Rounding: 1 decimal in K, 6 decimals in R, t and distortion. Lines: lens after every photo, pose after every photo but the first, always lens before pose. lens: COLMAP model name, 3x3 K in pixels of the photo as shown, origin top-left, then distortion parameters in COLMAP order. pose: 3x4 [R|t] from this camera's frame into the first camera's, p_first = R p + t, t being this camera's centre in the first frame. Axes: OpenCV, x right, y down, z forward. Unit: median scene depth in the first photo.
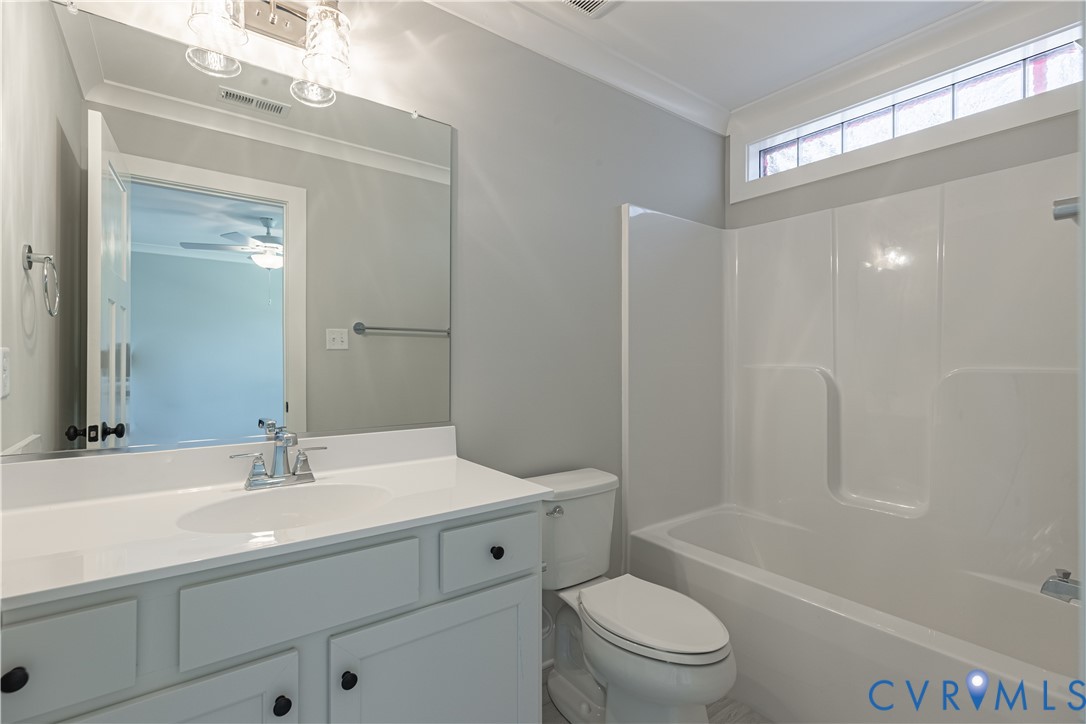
lens RADIAL K [[495.4, 0, 542.3], [0, 495.4, 364.6], [0, 0, 1]] dist [-0.002310, -0.000100]
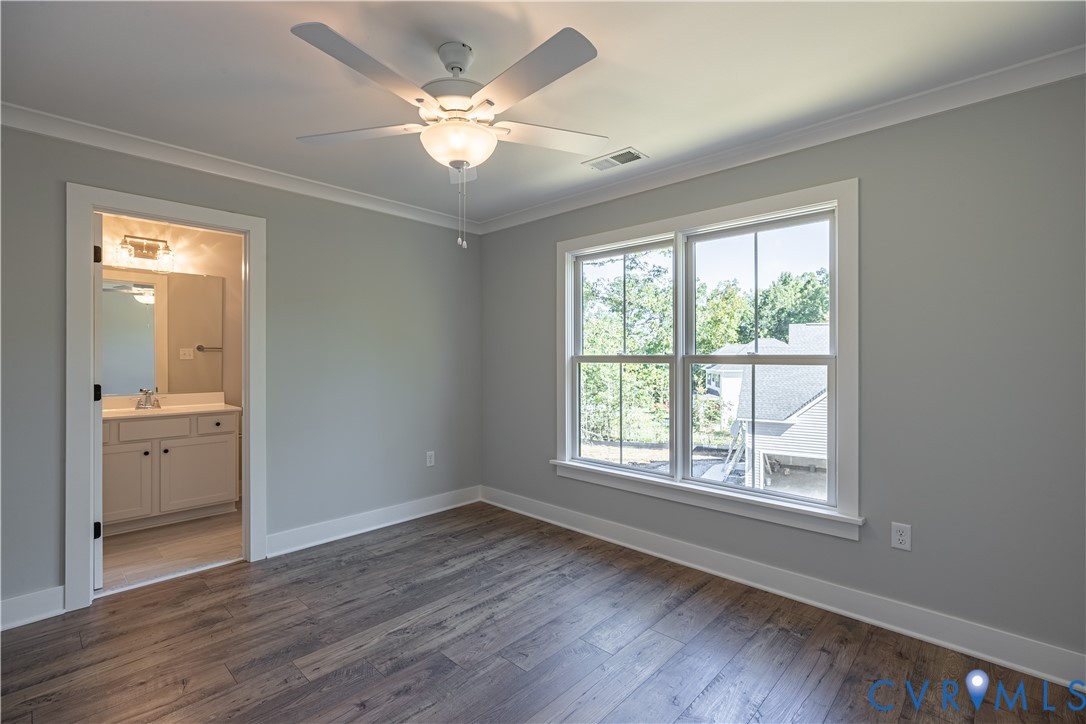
lens RADIAL K [[495.4, 0, 545.0], [0, 495.4, 363.5], [0, 0, 1]] dist [-0.002310, -0.000100]
pose [[0.986166, -0.001059, 0.165758, 1.157244], [0.001105, 0.999999, -0.000182, -0.027061], [-0.165758, 0.000362, 0.986166, -2.025324]]
